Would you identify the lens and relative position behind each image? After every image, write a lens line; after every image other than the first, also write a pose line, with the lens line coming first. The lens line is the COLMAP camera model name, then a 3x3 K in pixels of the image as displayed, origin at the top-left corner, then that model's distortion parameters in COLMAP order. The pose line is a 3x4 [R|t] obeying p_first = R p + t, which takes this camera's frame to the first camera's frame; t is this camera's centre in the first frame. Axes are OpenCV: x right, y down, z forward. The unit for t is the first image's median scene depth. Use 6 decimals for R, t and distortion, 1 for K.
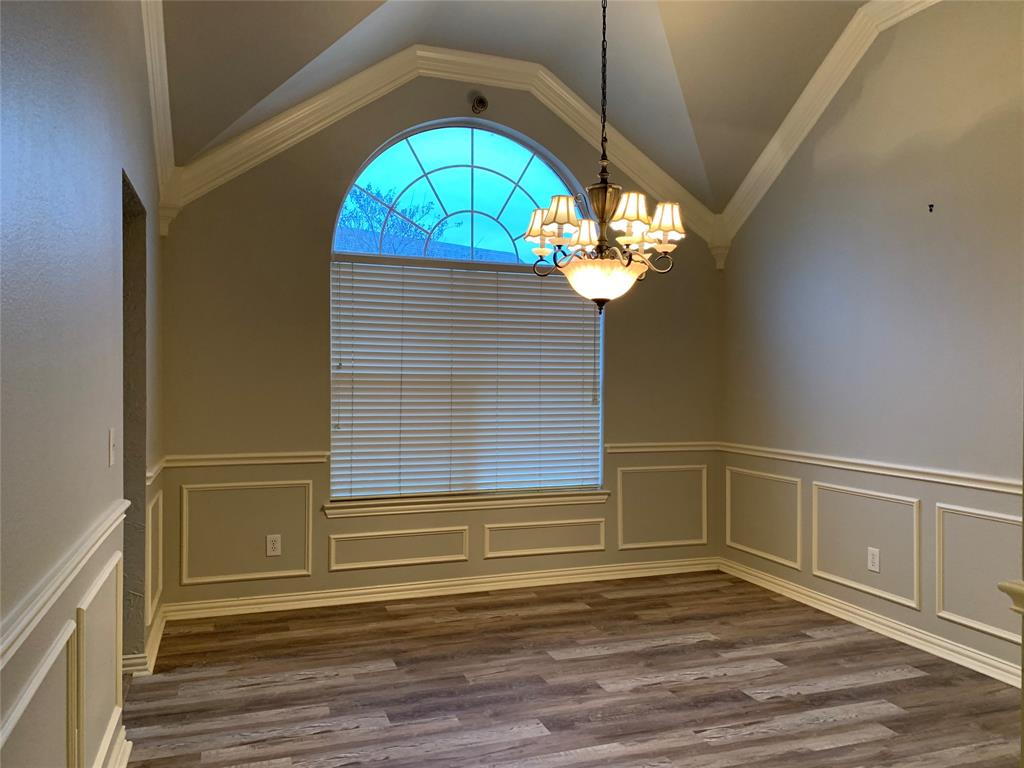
lens RADIAL K [[783.7, 0, 508.3], [0, 783.7, 387.8], [0, 0, 1]] dist [0.024248, -0.012436]
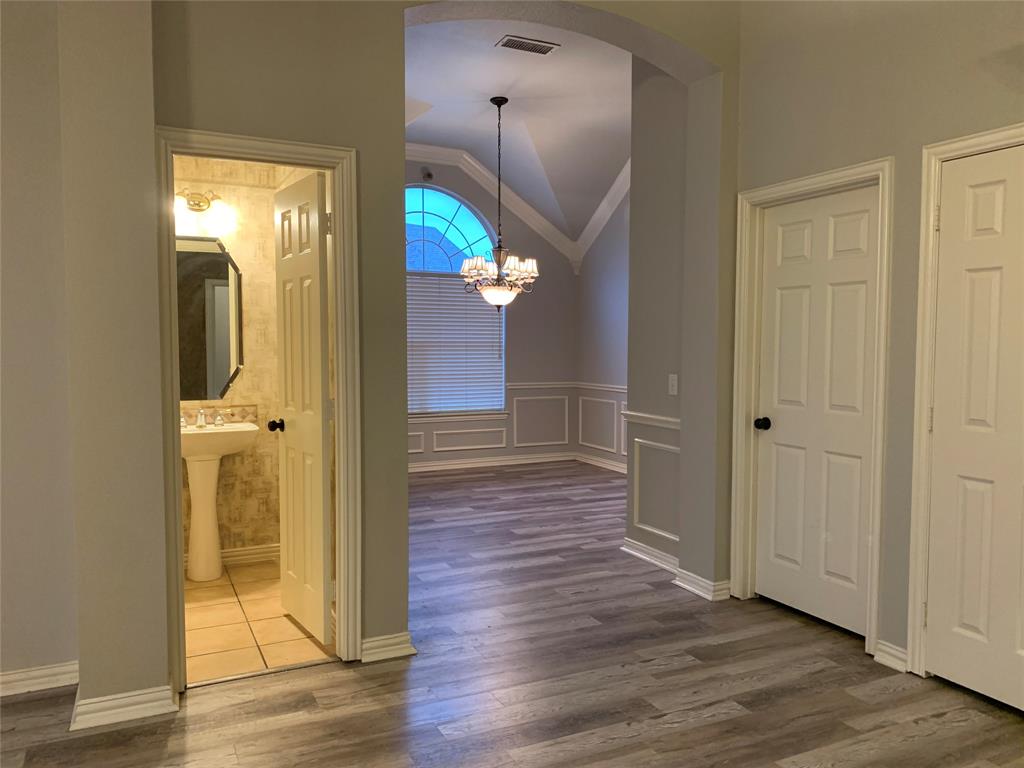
lens RADIAL K [[783.7, 0, 516.2], [0, 783.7, 390.2], [0, 0, 1]] dist [0.024248, -0.012436]
pose [[0.993372, -0.008964, 0.114595, -0.047670], [0.002814, 0.998552, 0.053717, -0.001911], [-0.114911, -0.053038, 0.991959, -0.693759]]
